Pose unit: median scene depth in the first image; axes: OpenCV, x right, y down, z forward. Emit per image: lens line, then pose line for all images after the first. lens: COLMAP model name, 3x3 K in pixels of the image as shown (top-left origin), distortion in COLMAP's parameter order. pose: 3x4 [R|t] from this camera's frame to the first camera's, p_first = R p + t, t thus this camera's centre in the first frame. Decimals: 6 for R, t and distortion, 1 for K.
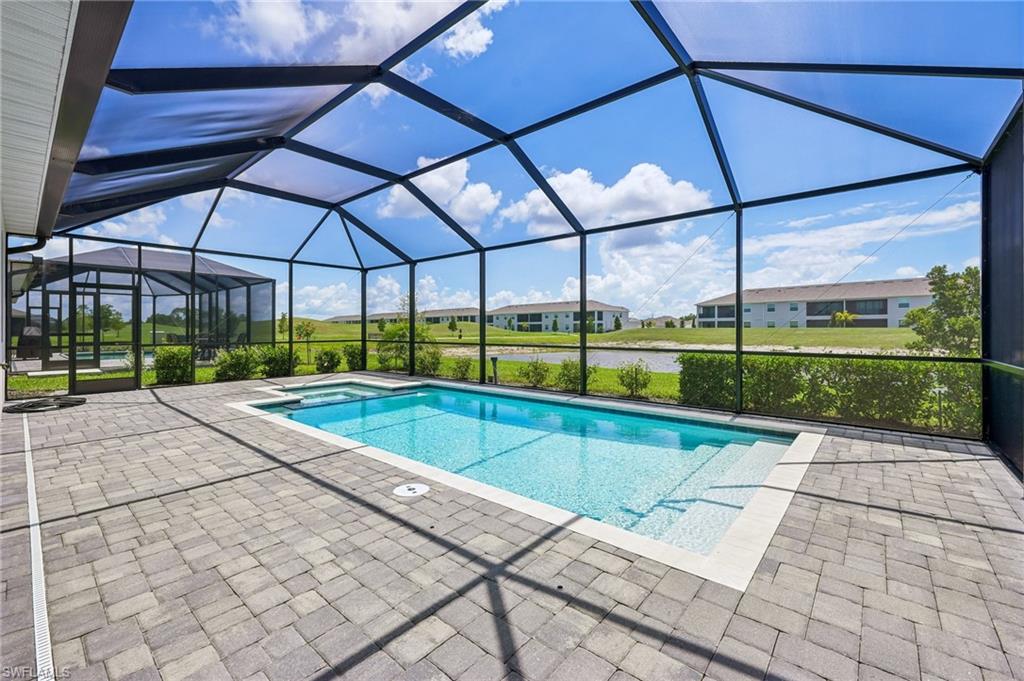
lens RADIAL K [[420.3, 0, 514.6], [0, 420.3, 335.1], [0, 0, 1]] dist [0.002990, -0.001158]
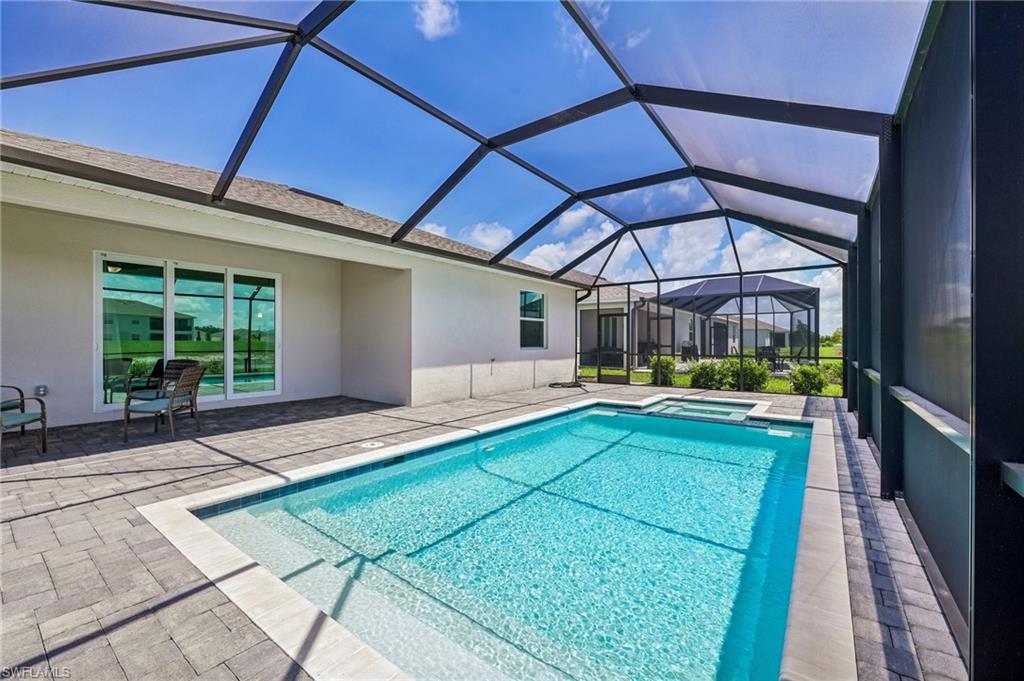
lens RADIAL K [[420.3, 0, 519.5], [0, 420.3, 335.7], [0, 0, 1]] dist [0.002990, -0.001158]
pose [[0.073928, -0.016224, -0.997132, 1.445789], [-0.014270, 0.999748, -0.017325, -0.023747], [0.997161, 0.015510, 0.073678, 1.493449]]
